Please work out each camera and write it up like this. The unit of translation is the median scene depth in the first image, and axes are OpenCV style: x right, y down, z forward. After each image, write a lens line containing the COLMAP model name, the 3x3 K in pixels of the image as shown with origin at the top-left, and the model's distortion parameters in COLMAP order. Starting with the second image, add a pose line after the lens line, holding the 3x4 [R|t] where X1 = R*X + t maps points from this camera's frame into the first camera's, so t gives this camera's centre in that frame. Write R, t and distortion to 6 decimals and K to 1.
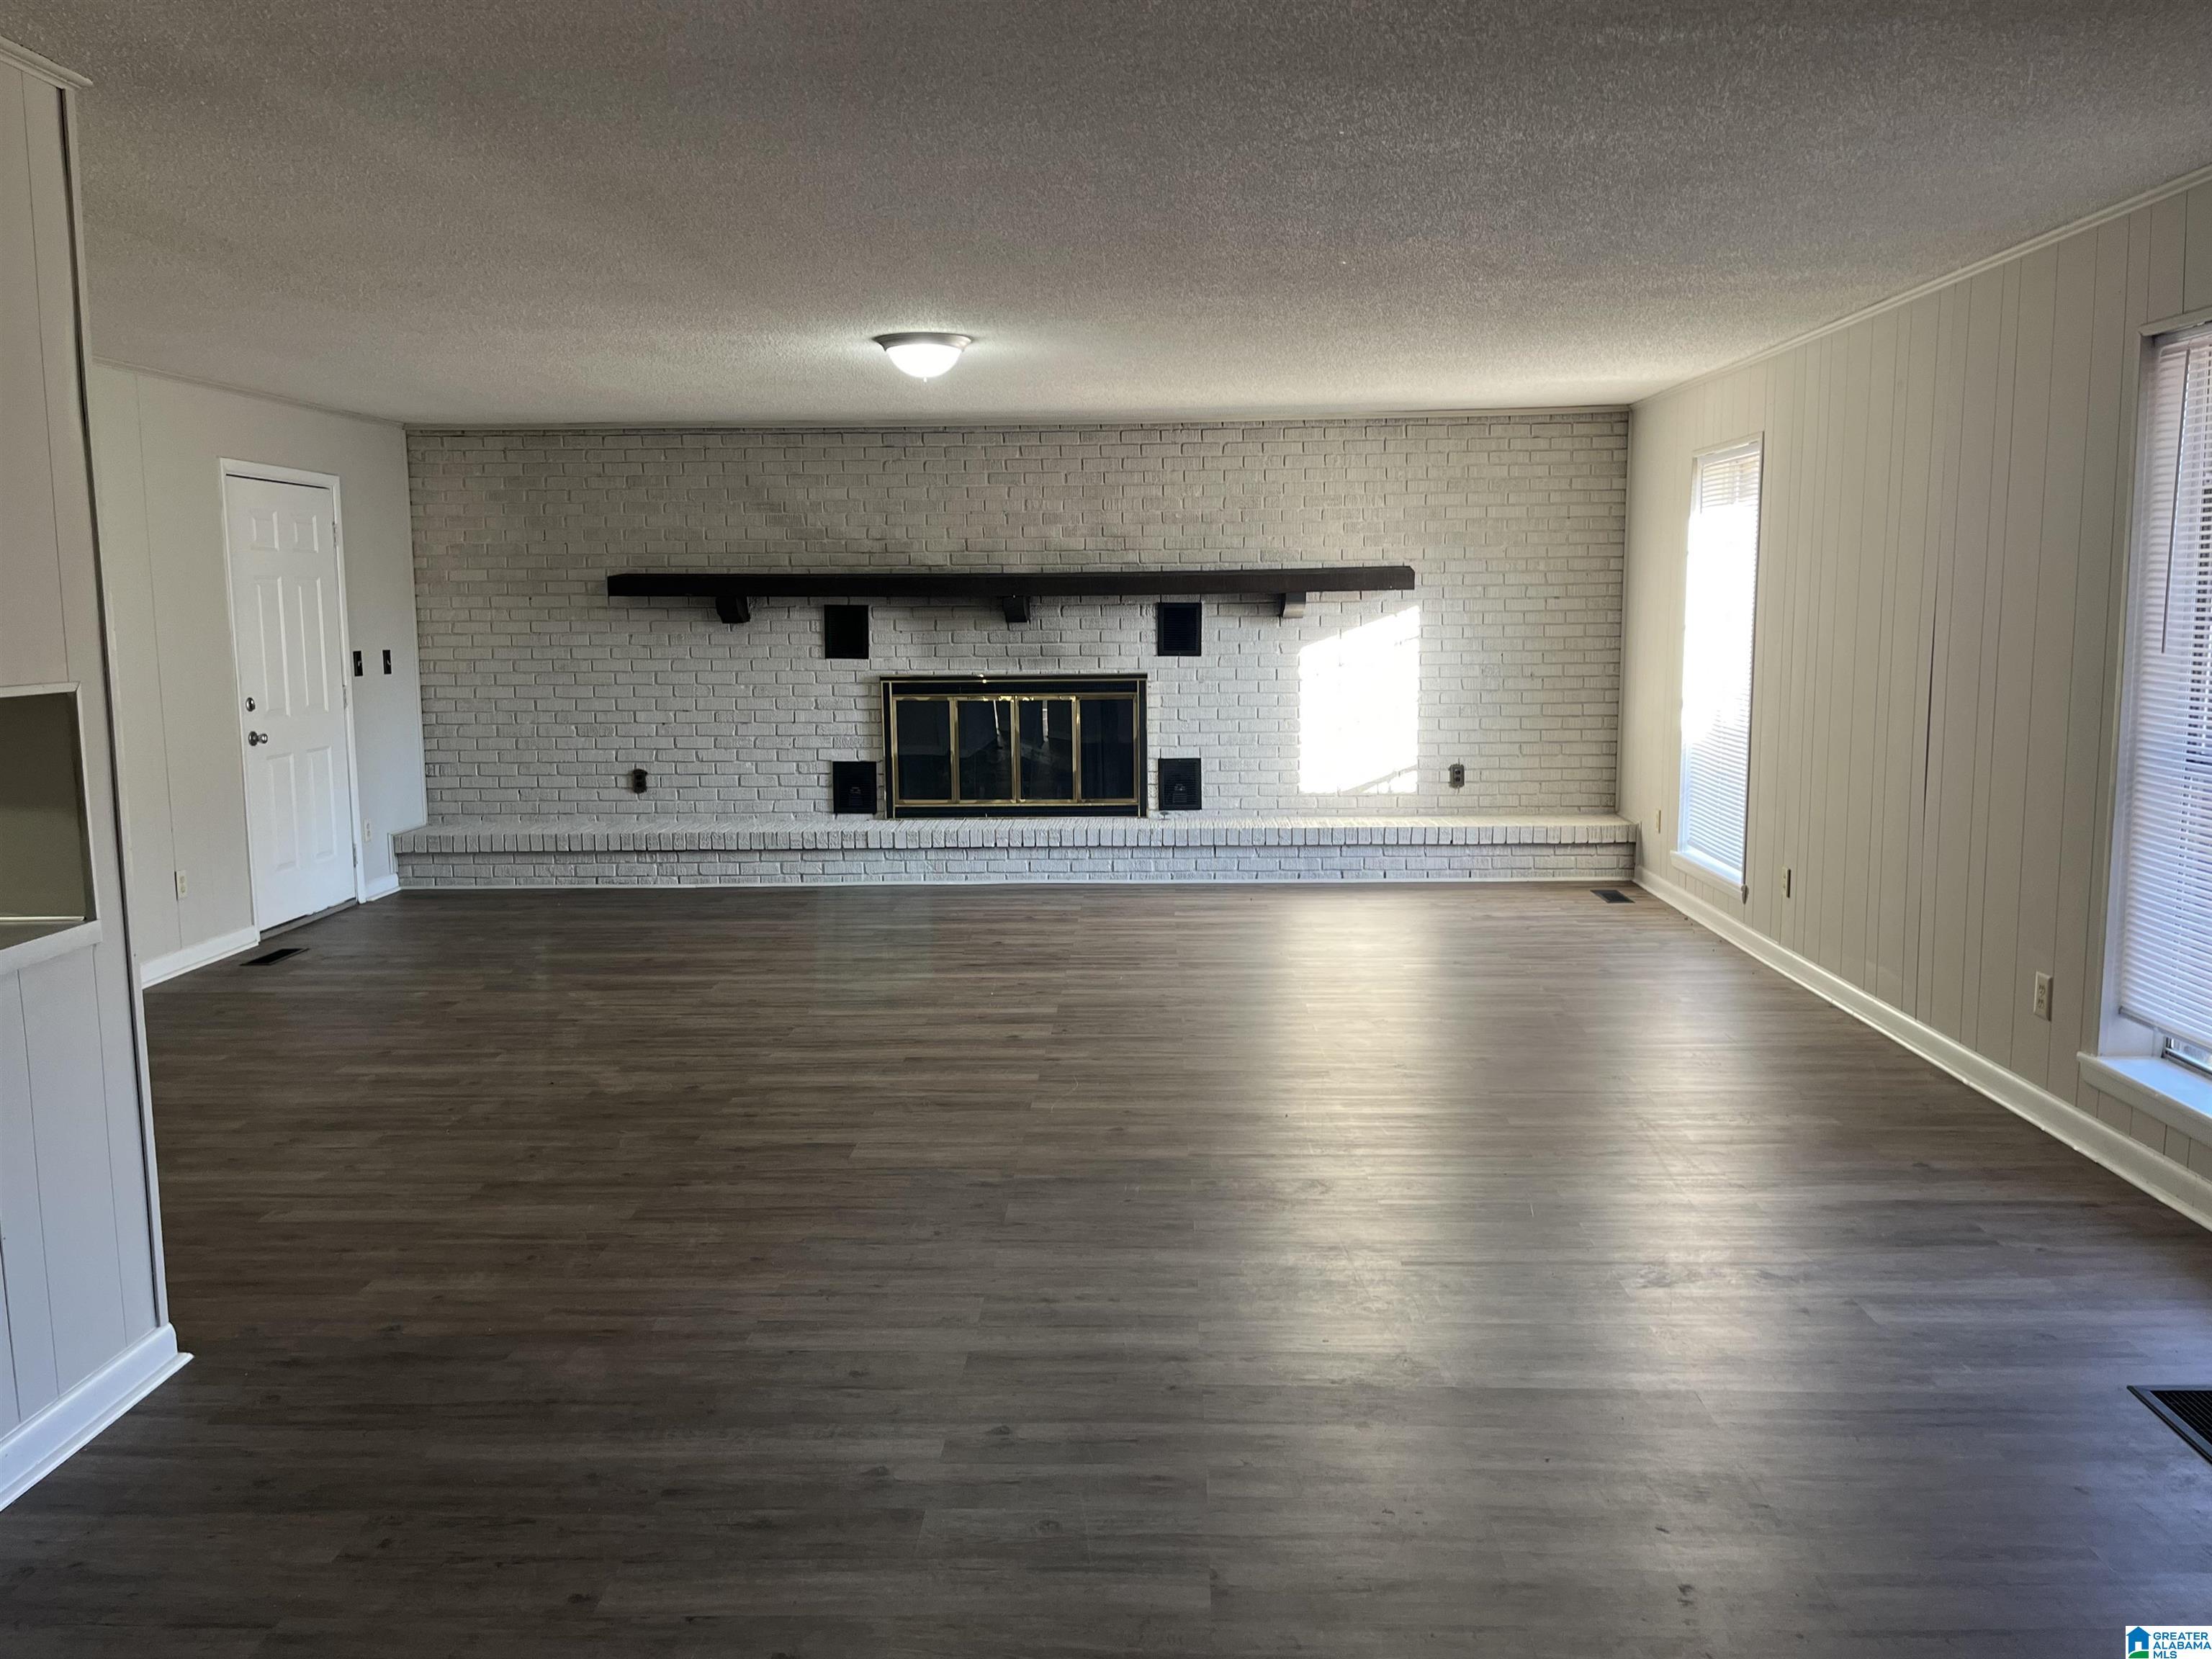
lens RADIAL K [[1690.4, 0, 1093.9], [0, 1690.4, 827.4], [0, 0, 1]] dist [0.089355, -0.121977]
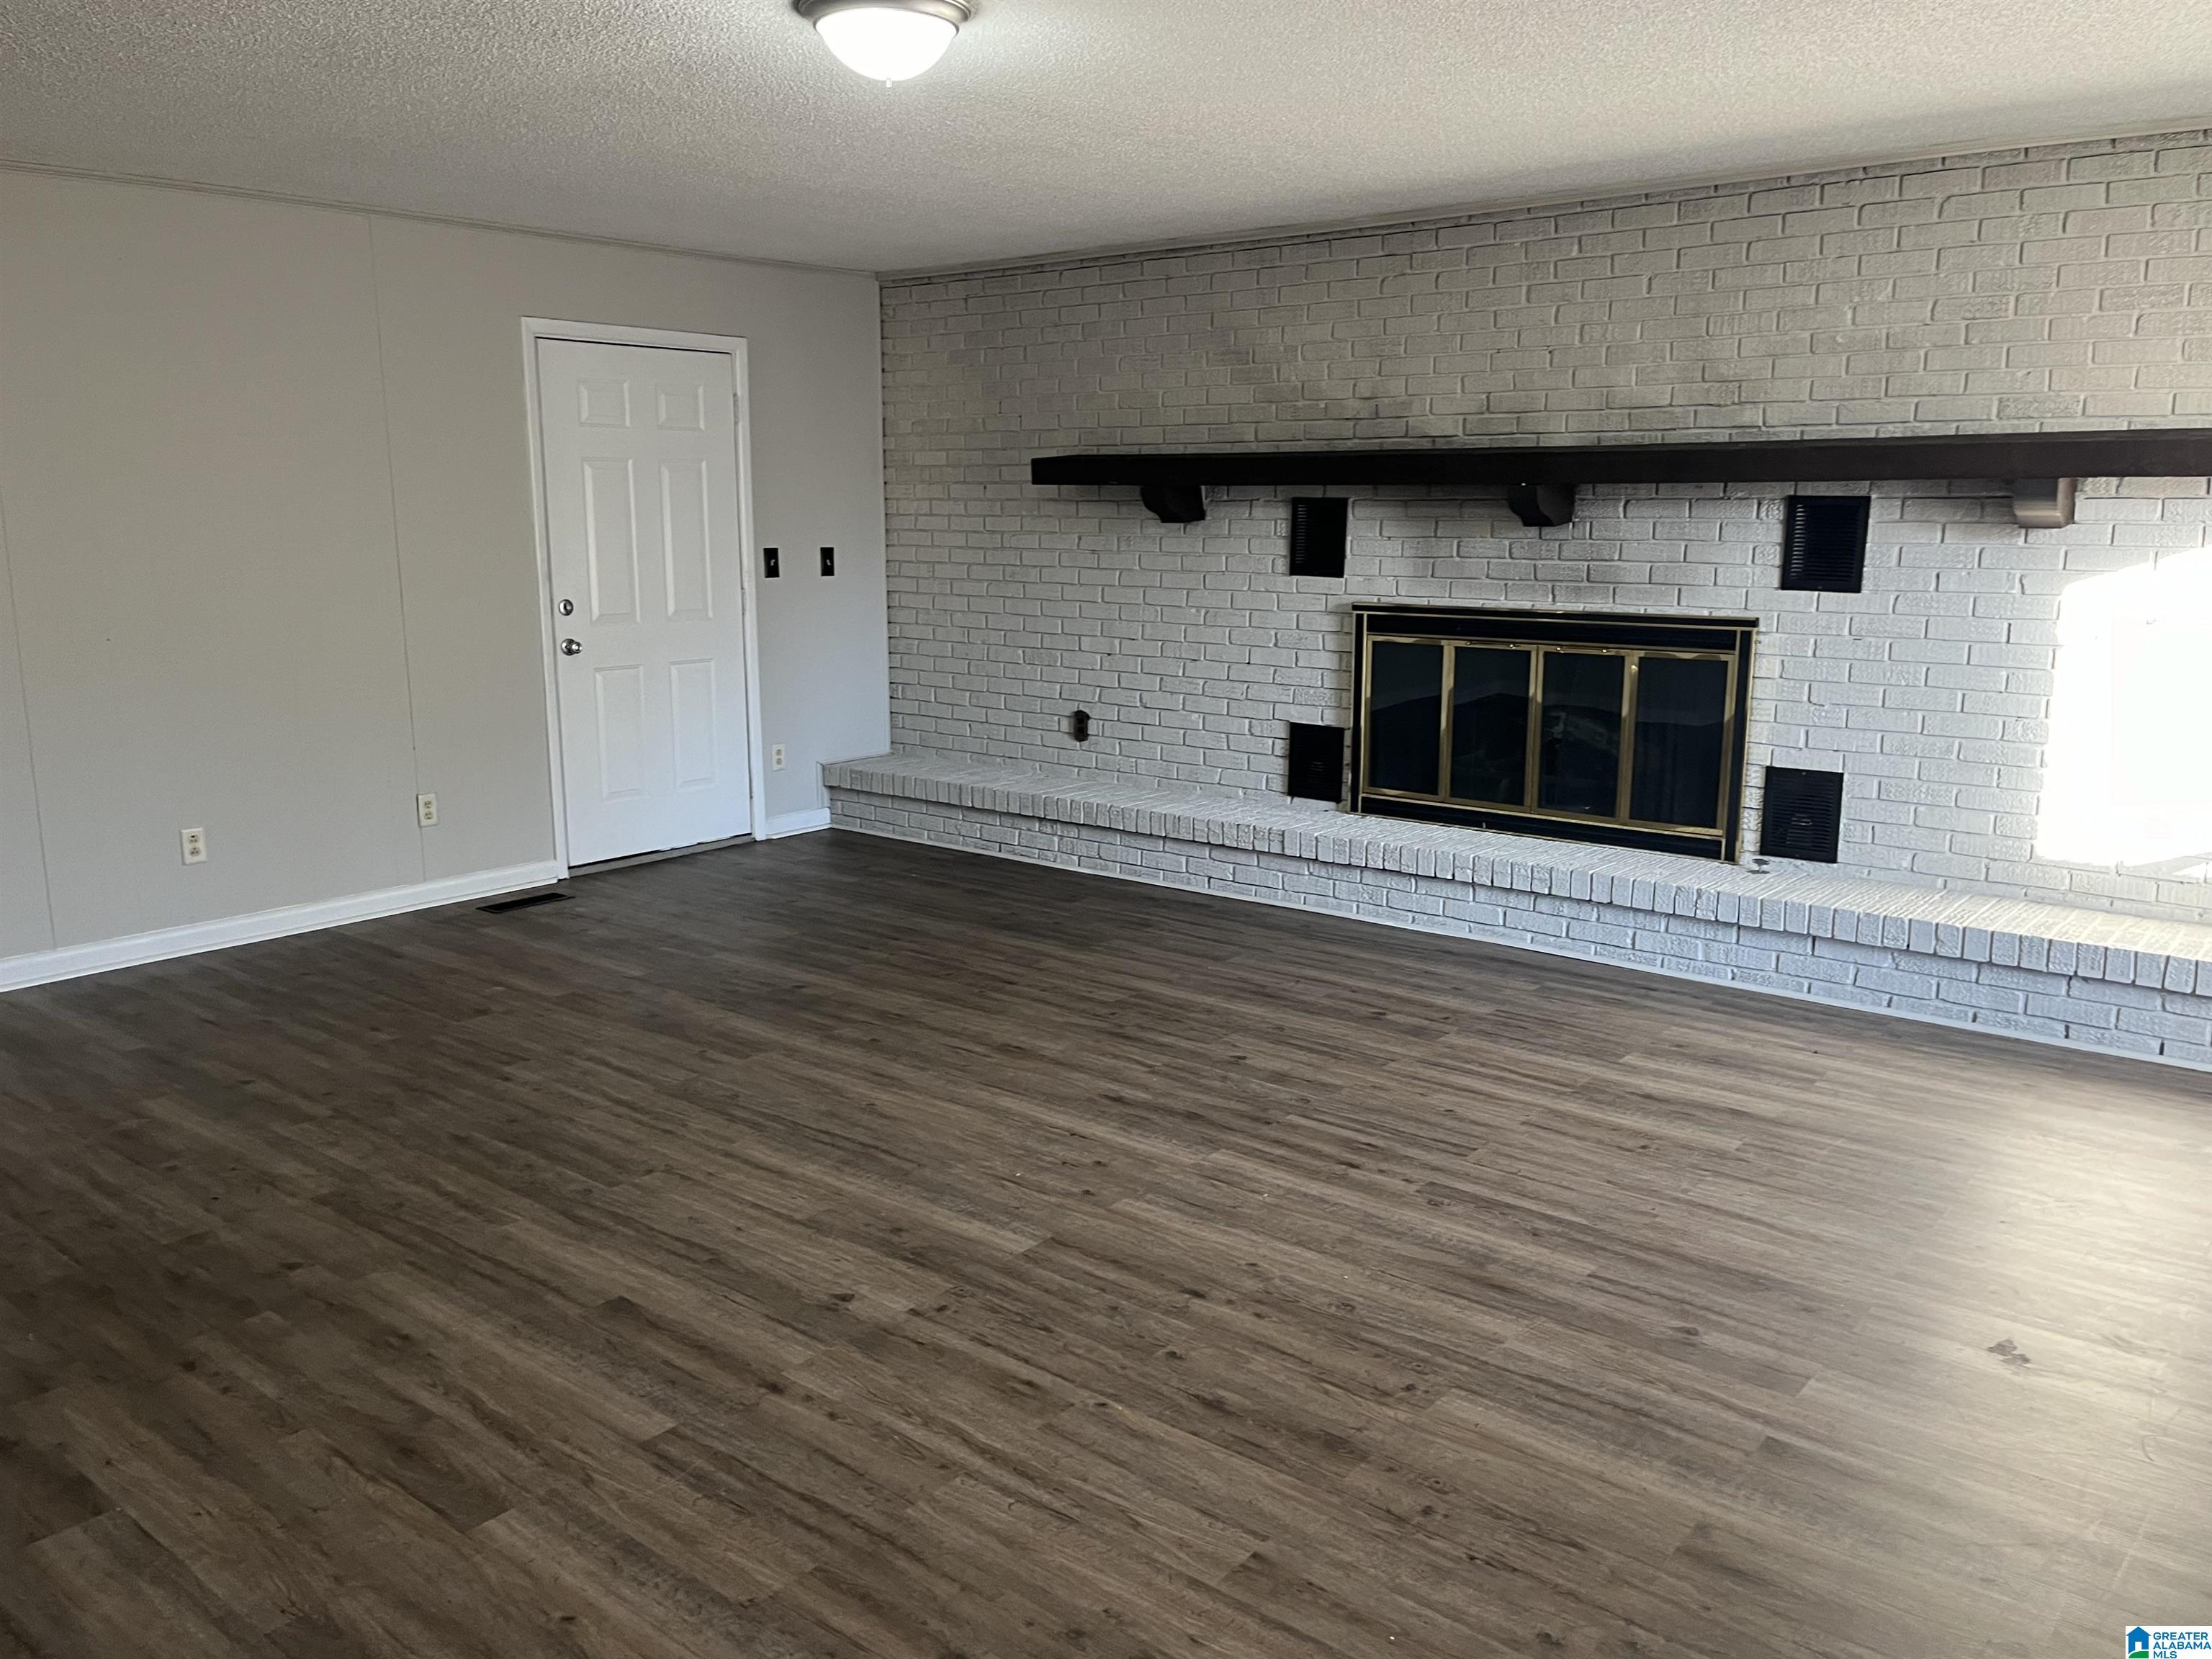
lens RADIAL K [[1690.4, 0, 1093.9], [0, 1690.4, 827.4], [0, 0, 1]] dist [0.089355, -0.121977]
pose [[0.794354, 0.125594, -0.594330, 0.207961], [-0.087893, 0.991861, 0.092127, -0.054143], [0.601063, -0.020944, 0.798927, 0.393791]]
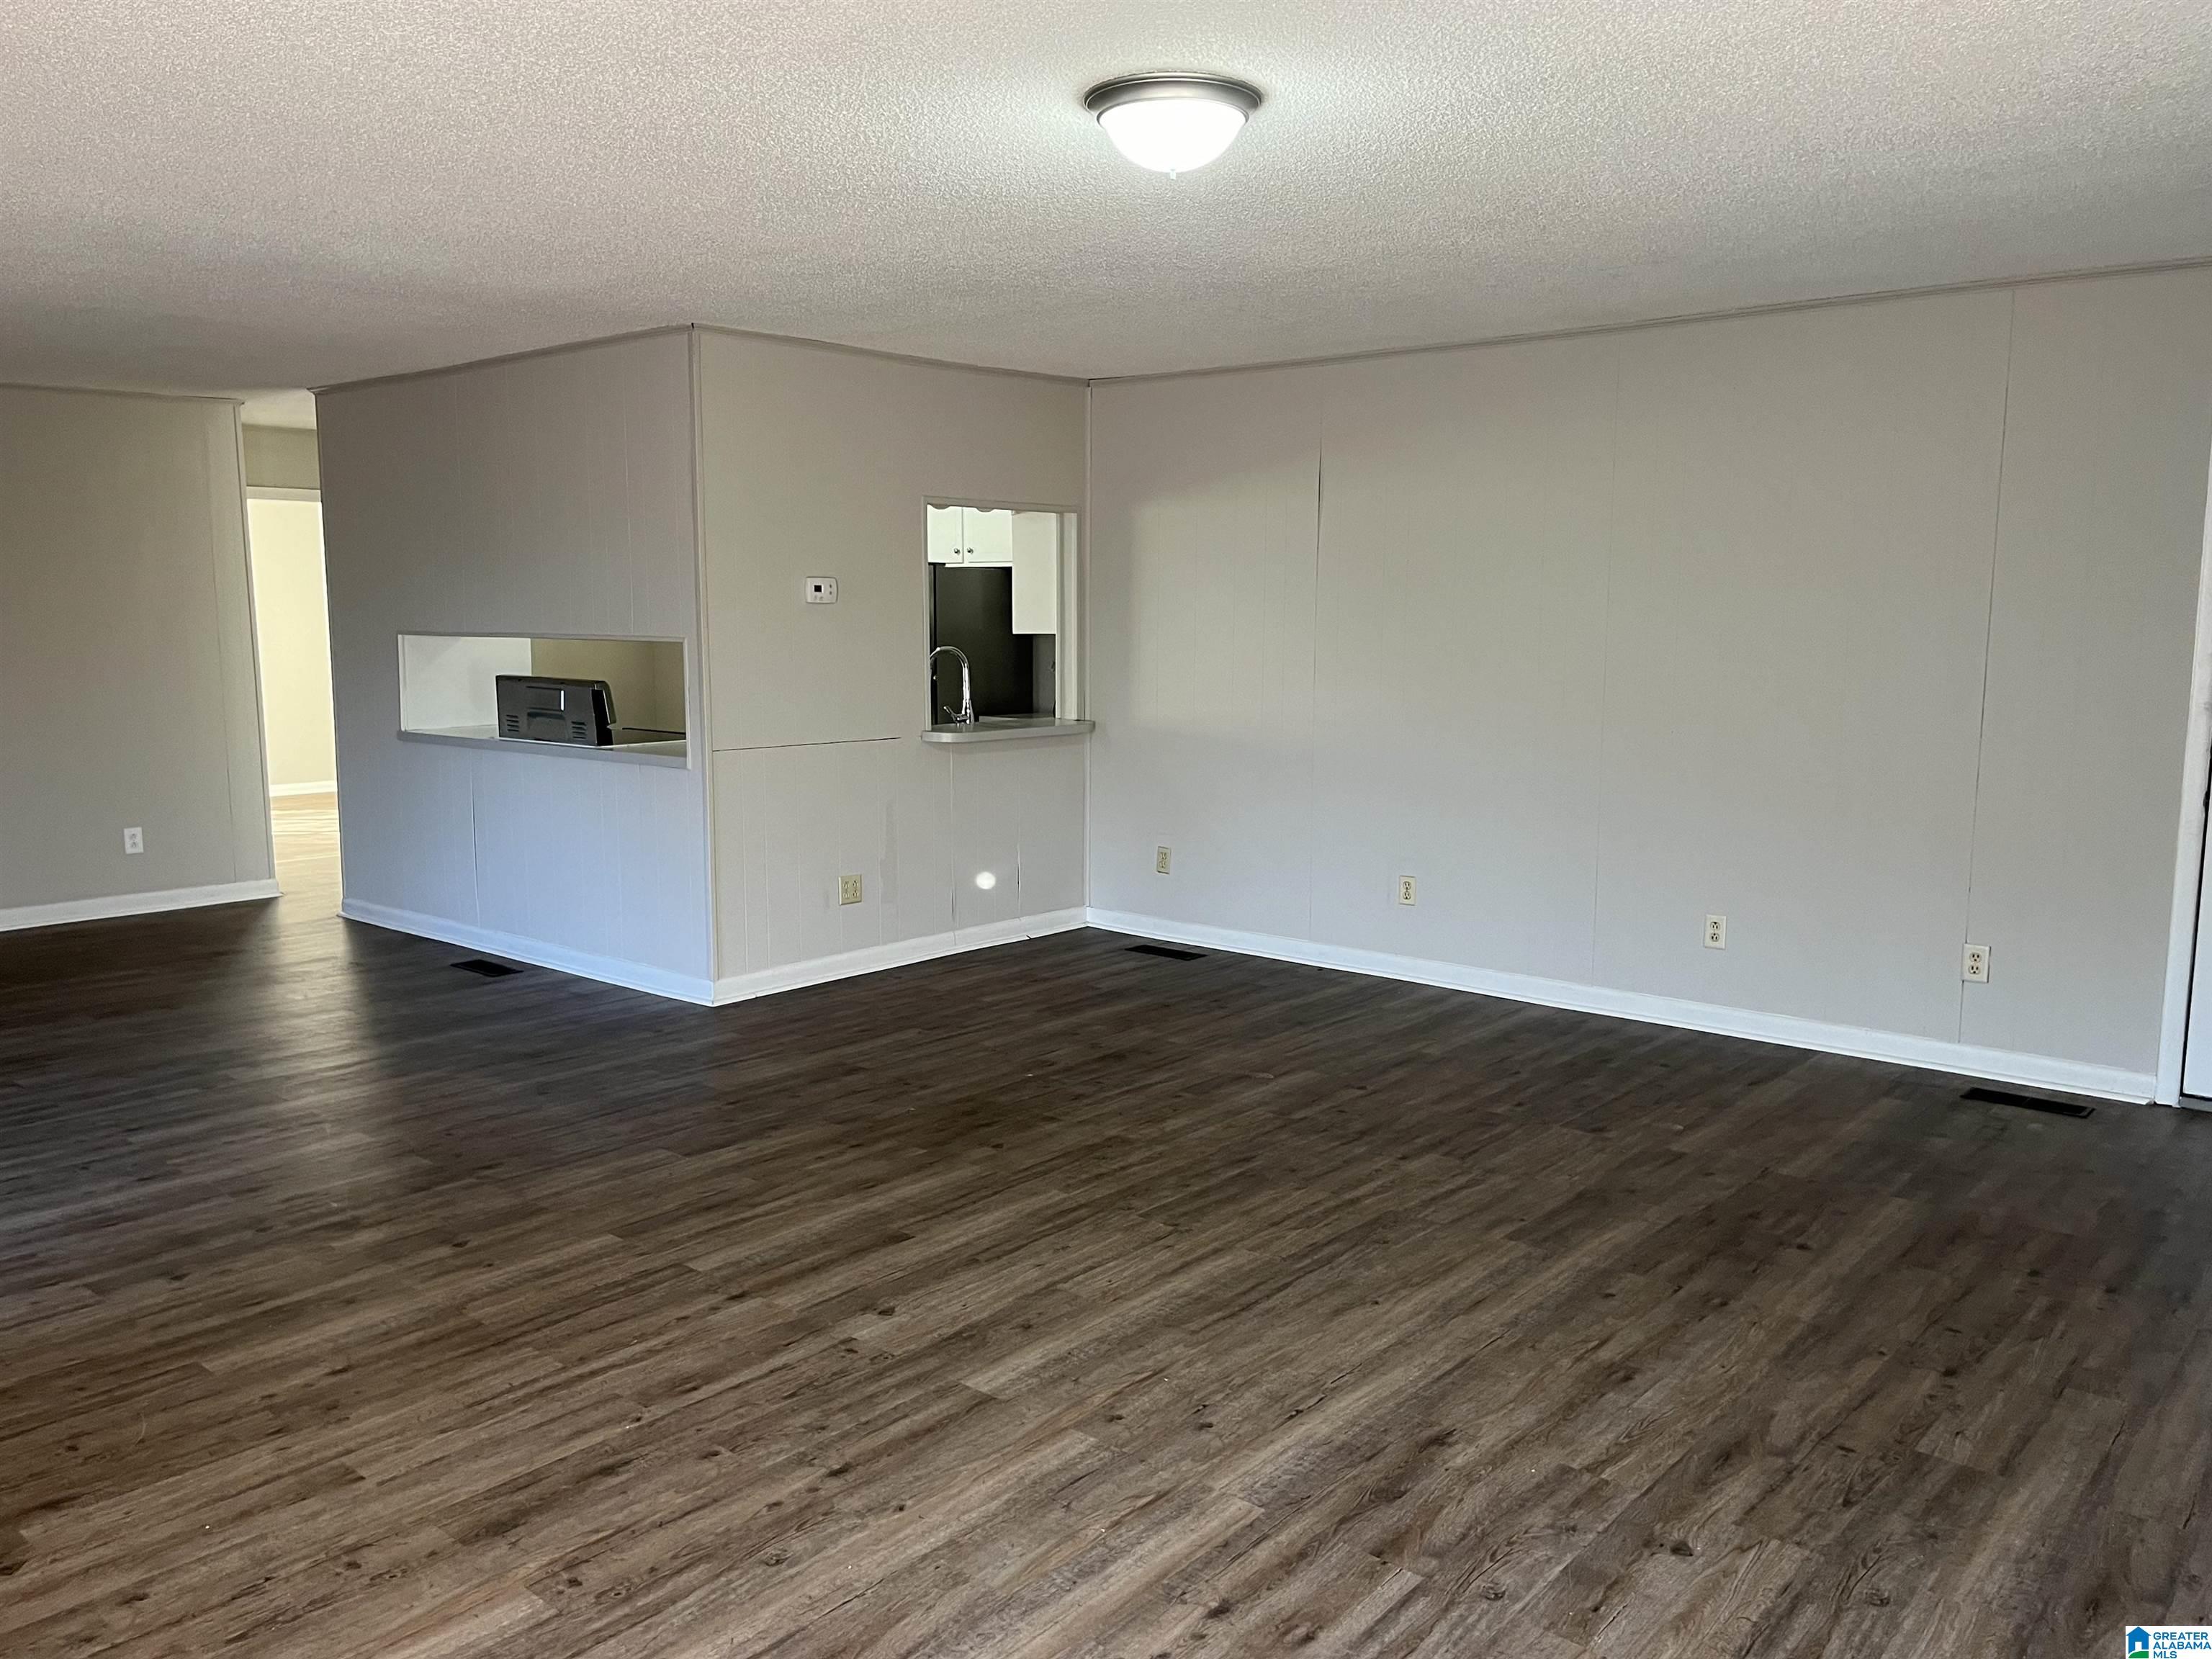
lens RADIAL K [[1690.4, 0, 1093.9], [0, 1690.4, 827.4], [0, 0, 1]] dist [0.089355, -0.121977]
pose [[-0.620761, 0.114973, -0.775524, 0.235797], [-0.097984, 0.970055, 0.222243, -0.124219], [0.777853, 0.213949, -0.590907, 0.893116]]
